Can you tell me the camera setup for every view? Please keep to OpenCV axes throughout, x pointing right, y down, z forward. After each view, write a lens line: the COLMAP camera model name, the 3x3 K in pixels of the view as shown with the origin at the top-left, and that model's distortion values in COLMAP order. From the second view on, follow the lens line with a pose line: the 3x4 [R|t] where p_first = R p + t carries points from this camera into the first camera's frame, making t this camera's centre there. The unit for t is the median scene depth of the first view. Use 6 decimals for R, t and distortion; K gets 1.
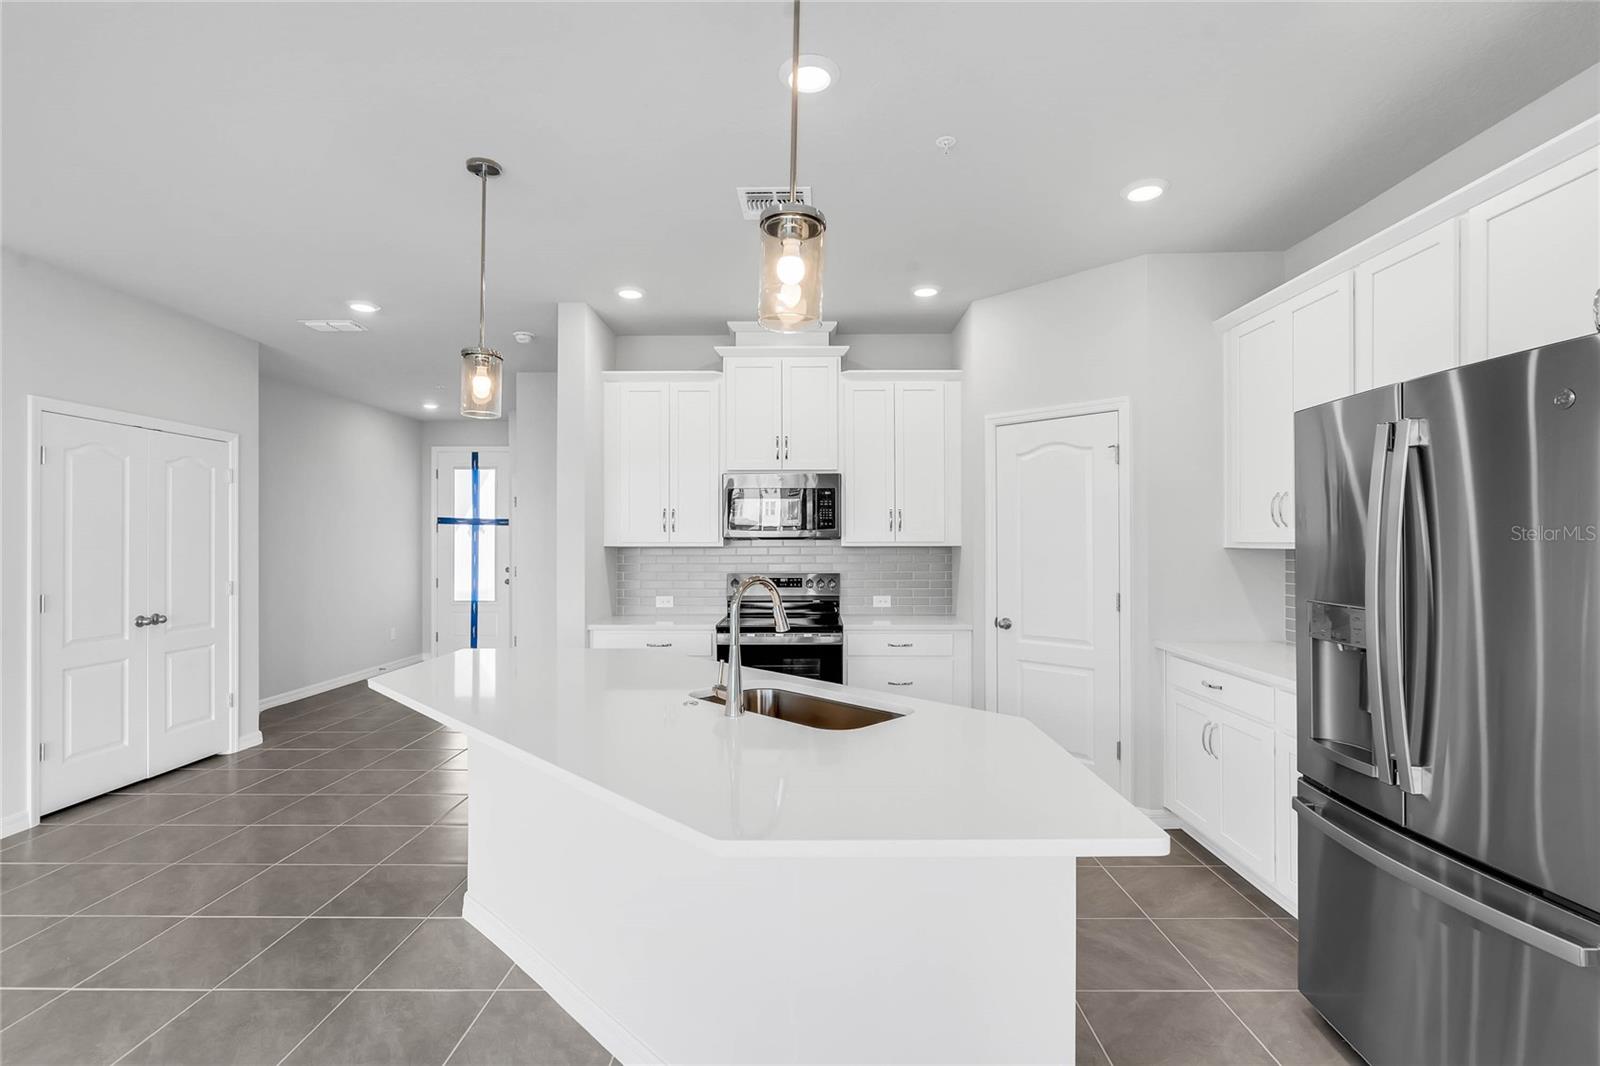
lens RADIAL K [[758.9, 0, 792.9], [0, 758.9, 538.5], [0, 0, 1]] dist [-0.004939, -0.002443]
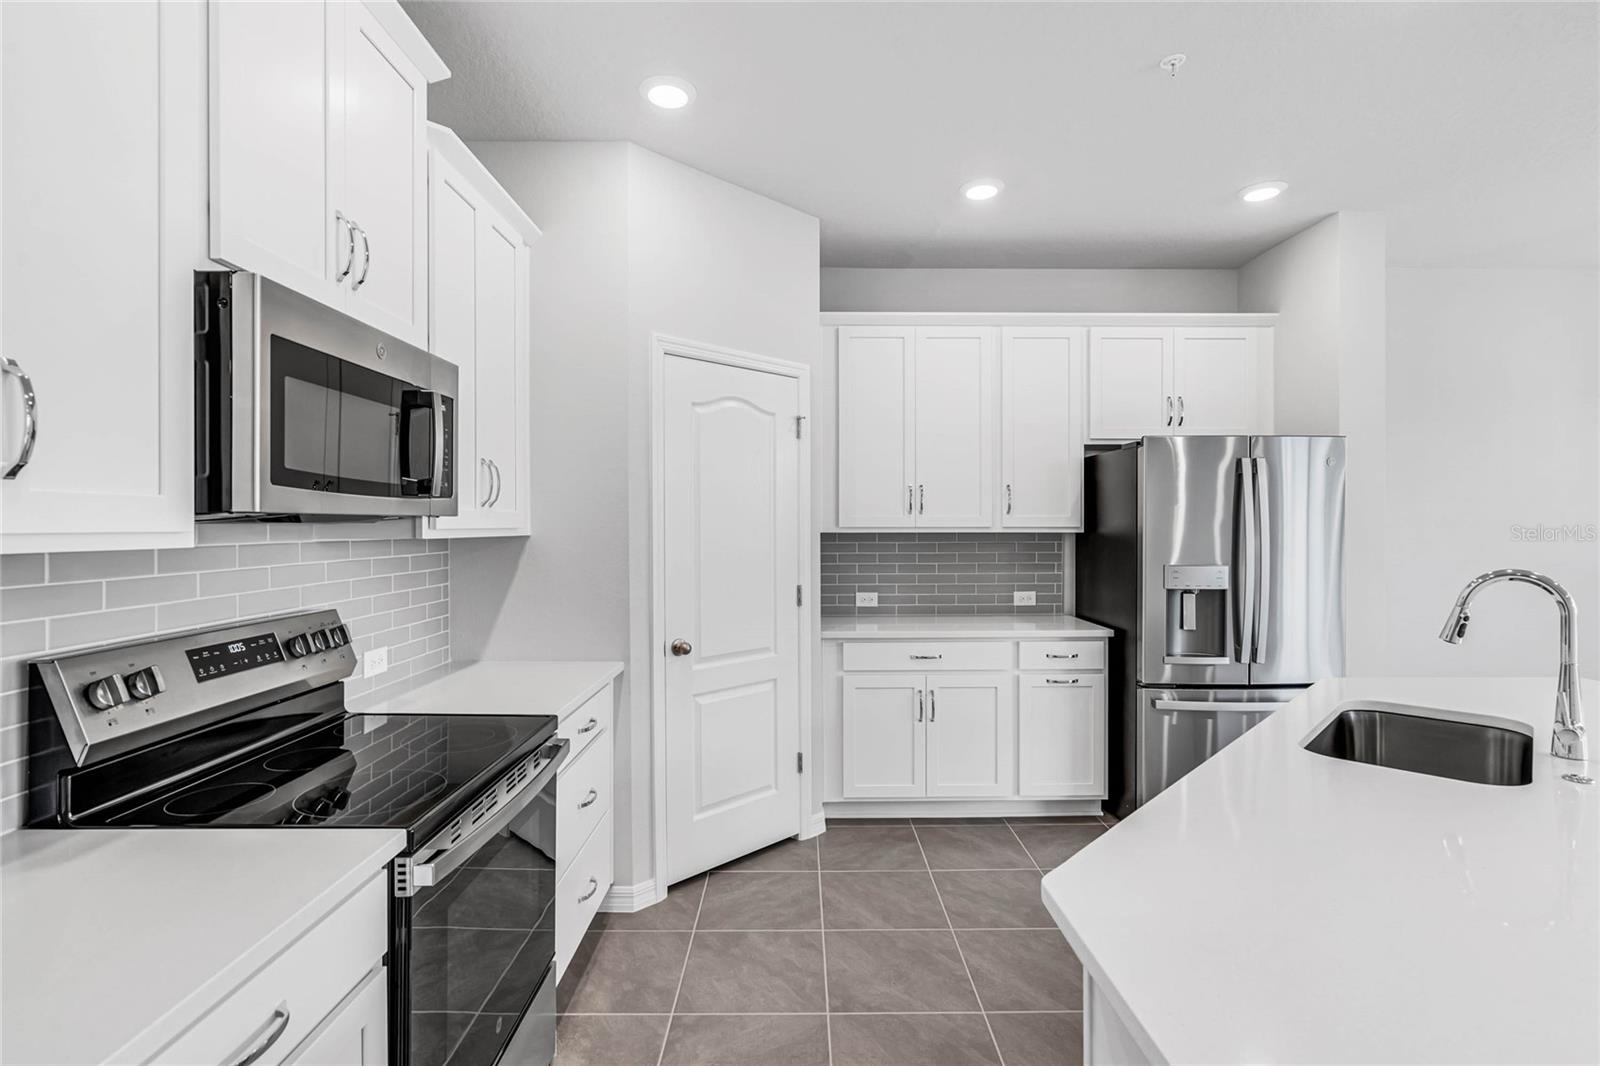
lens RADIAL K [[758.9, 0, 804.6], [0, 758.9, 526.3], [0, 0, 1]] dist [-0.004939, -0.002443]
pose [[-0.025476, -0.000444, 0.999675, -0.363636], [0.000004, 1.000000, 0.000444, 0.002898], [-0.999675, 0.000016, -0.025476, 0.803386]]
